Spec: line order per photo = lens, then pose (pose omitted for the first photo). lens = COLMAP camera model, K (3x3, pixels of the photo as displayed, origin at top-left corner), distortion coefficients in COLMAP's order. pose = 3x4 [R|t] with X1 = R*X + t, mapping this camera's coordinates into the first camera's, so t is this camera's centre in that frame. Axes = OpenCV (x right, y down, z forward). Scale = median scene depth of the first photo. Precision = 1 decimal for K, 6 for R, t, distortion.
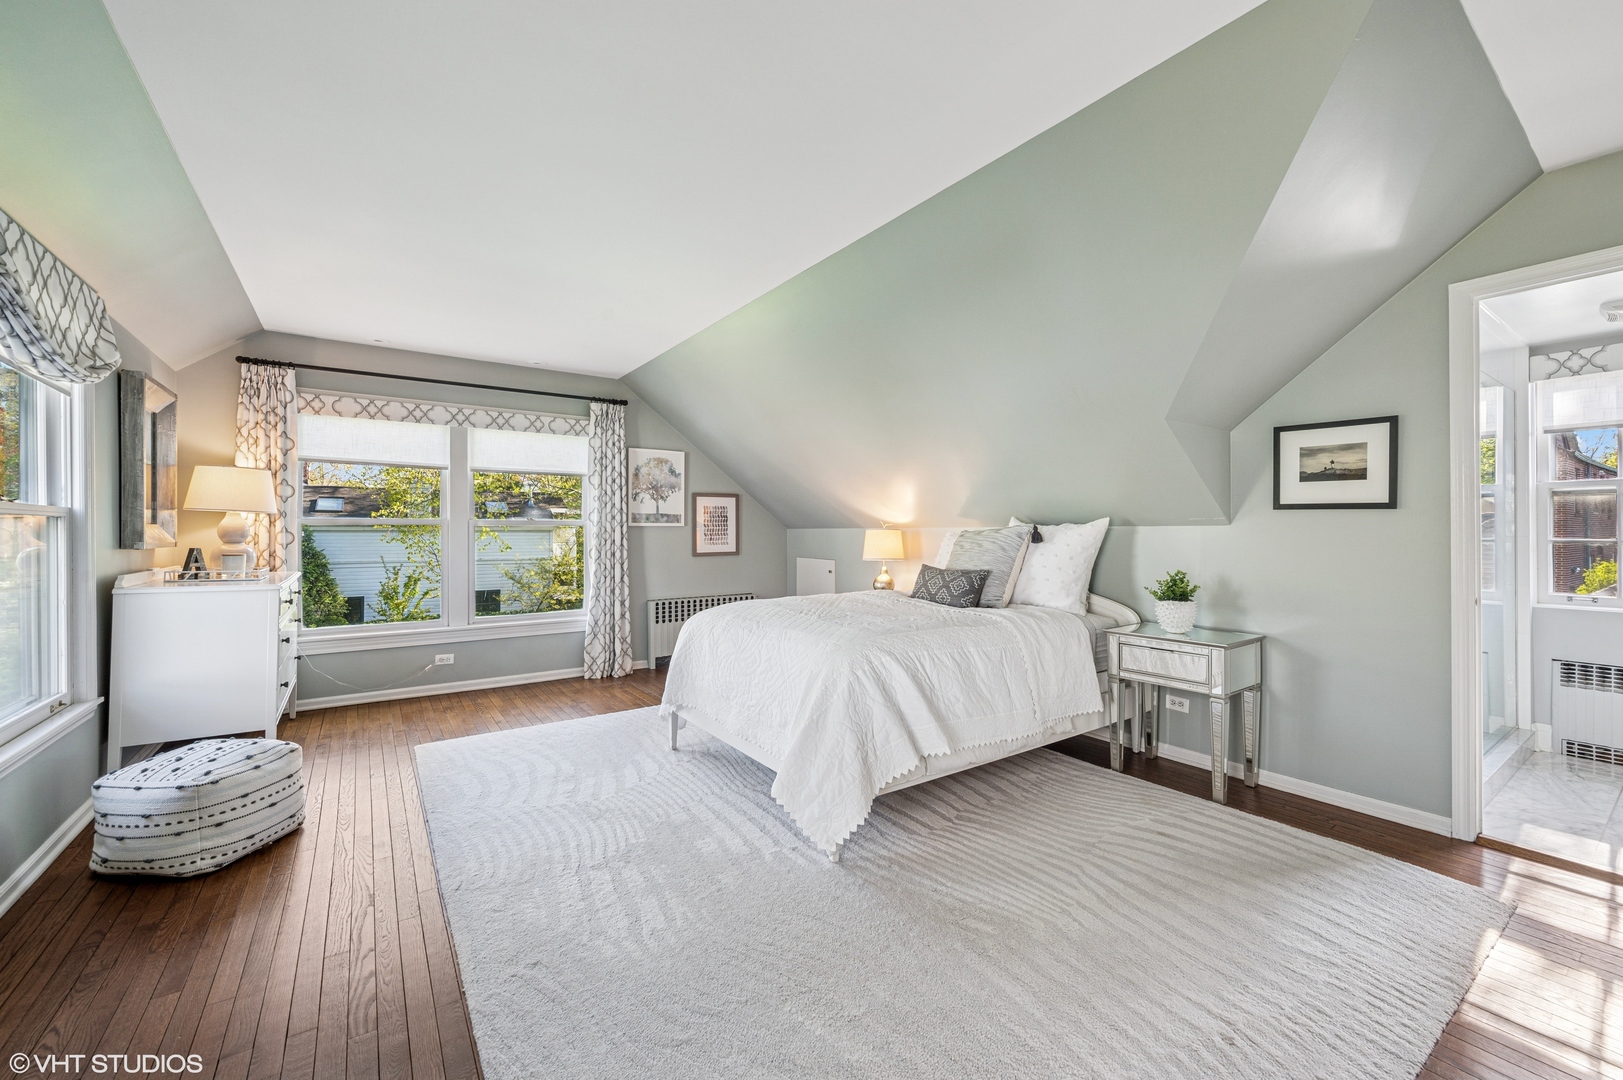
lens RADIAL K [[647.0, 0, 812.0], [0, 647.0, 536.5], [0, 0, 1]] dist [0.000377, 0.000315]
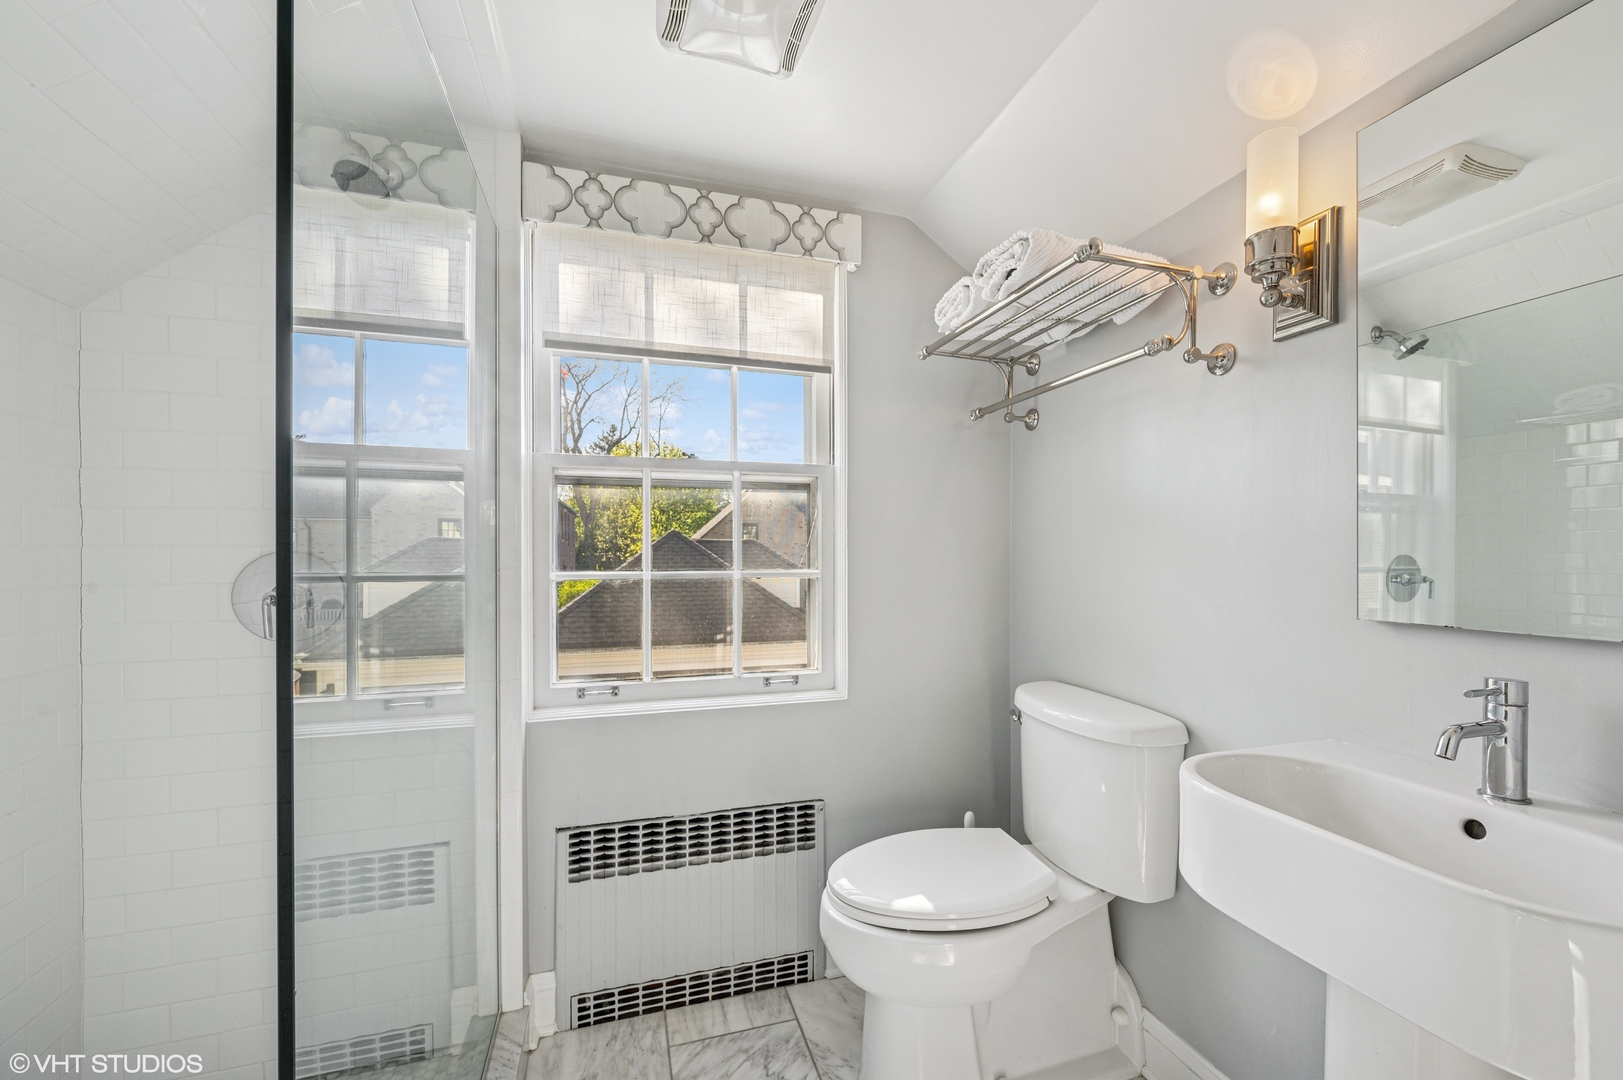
lens RADIAL K [[647.0, 0, 811.6], [0, 647.0, 547.4], [0, 0, 1]] dist [0.000377, 0.000315]
pose [[0.296644, 0.003576, 0.954981, 0.755052], [0.000445, 0.999992, -0.003883, -0.014920], [-0.954988, 0.001577, 0.296640, 0.689626]]
